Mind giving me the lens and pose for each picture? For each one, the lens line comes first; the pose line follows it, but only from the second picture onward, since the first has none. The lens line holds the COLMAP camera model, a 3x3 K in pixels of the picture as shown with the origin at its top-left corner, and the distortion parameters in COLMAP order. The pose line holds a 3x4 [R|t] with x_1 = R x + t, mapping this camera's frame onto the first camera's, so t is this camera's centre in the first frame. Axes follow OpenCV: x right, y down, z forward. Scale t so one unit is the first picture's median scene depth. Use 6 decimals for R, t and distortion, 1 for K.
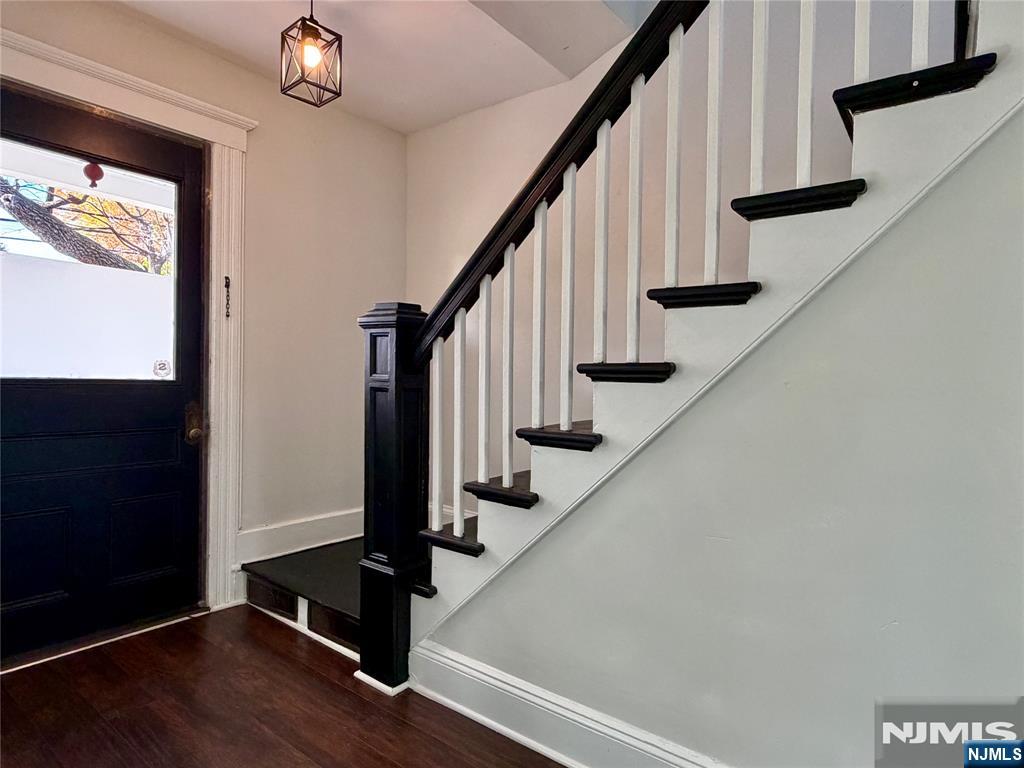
lens RADIAL K [[609.5, 0, 471.5], [0, 609.5, 382.3], [0, 0, 1]] dist [0.001746, -0.000003]
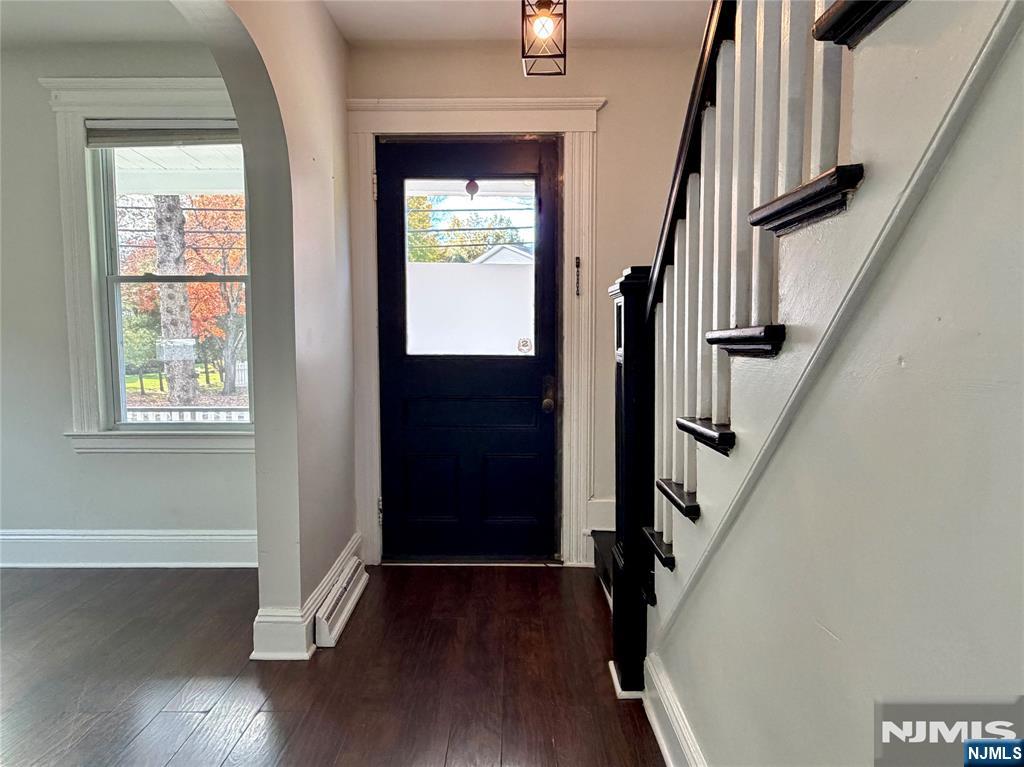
lens RADIAL K [[609.5, 0, 471.5], [0, 609.5, 381.8], [0, 0, 1]] dist [0.001746, -0.000003]
pose [[0.616927, 0.029461, -0.786469, 0.335922], [0.003633, 0.999182, 0.040279, -0.000612], [0.787012, -0.027707, 0.616315, 0.206690]]
